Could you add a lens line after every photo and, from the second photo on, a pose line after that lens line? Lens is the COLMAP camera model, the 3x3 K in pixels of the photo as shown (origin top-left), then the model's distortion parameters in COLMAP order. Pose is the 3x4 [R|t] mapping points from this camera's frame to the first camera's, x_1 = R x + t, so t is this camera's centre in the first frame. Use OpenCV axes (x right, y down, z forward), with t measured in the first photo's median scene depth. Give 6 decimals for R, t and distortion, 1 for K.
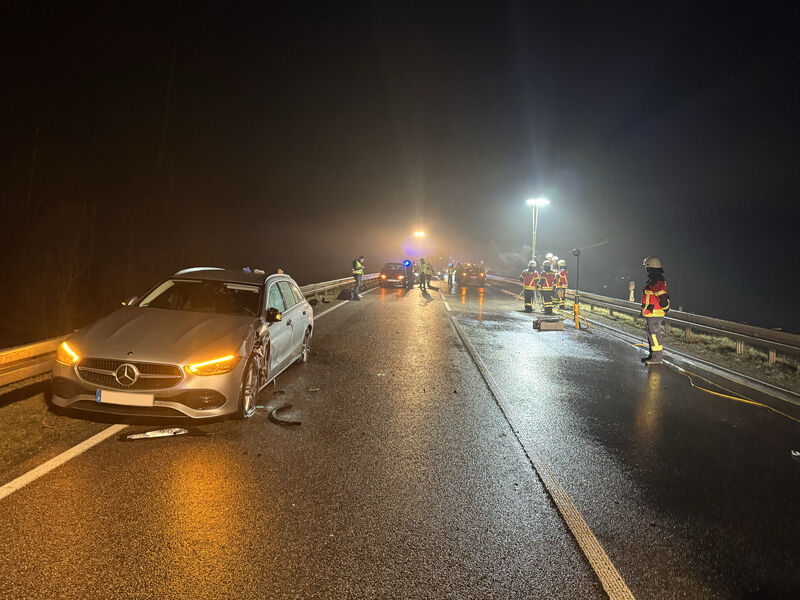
lens RADIAL K [[603.6, 0, 400.0], [0, 603.6, 300.0], [0, 0, 1]] dist [0.005691, -0.000732]
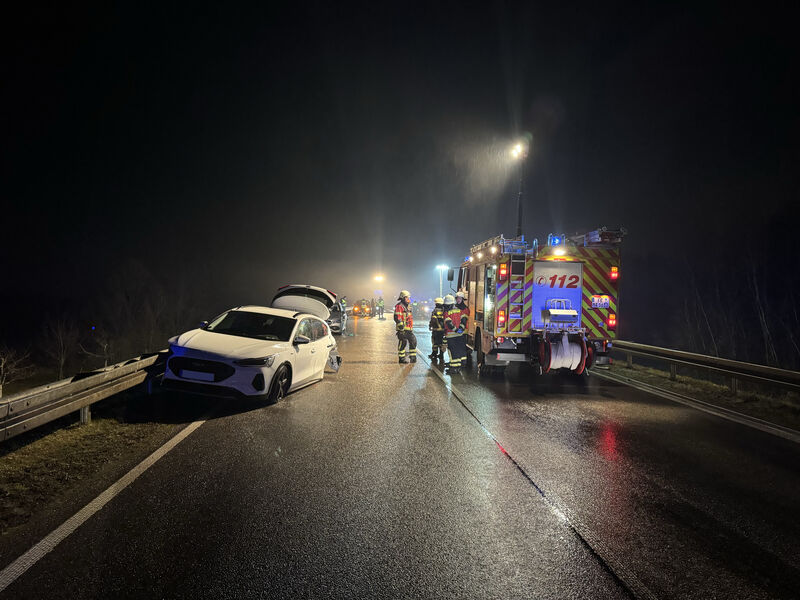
lens RADIAL K [[603.6, 0, 400.0], [0, 603.6, 300.0], [0, 0, 1]] dist [0.005691, -0.000732]
pose [[0.997989, -0.004916, 0.063200, -0.018732], [0.008706, 0.998170, -0.059834, 0.050425], [-0.062790, 0.060264, 0.996206, -0.881128]]
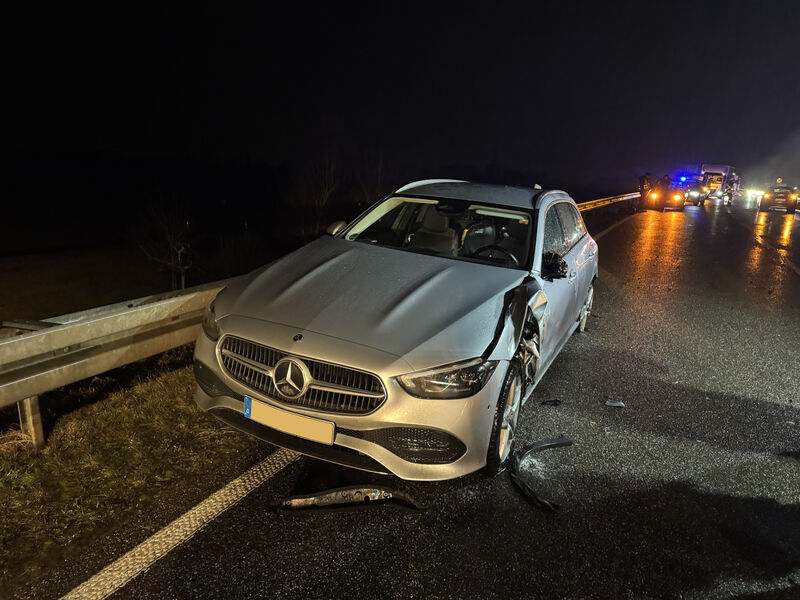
lens RADIAL K [[603.6, 0, 400.0], [0, 603.6, 300.0], [0, 0, 1]] dist [0.005691, -0.000732]
pose [[0.924720, 0.095991, -0.368345, -0.164788], [-0.043769, 0.988076, 0.147614, -0.027594], [0.378122, -0.120380, 0.917896, 0.531306]]
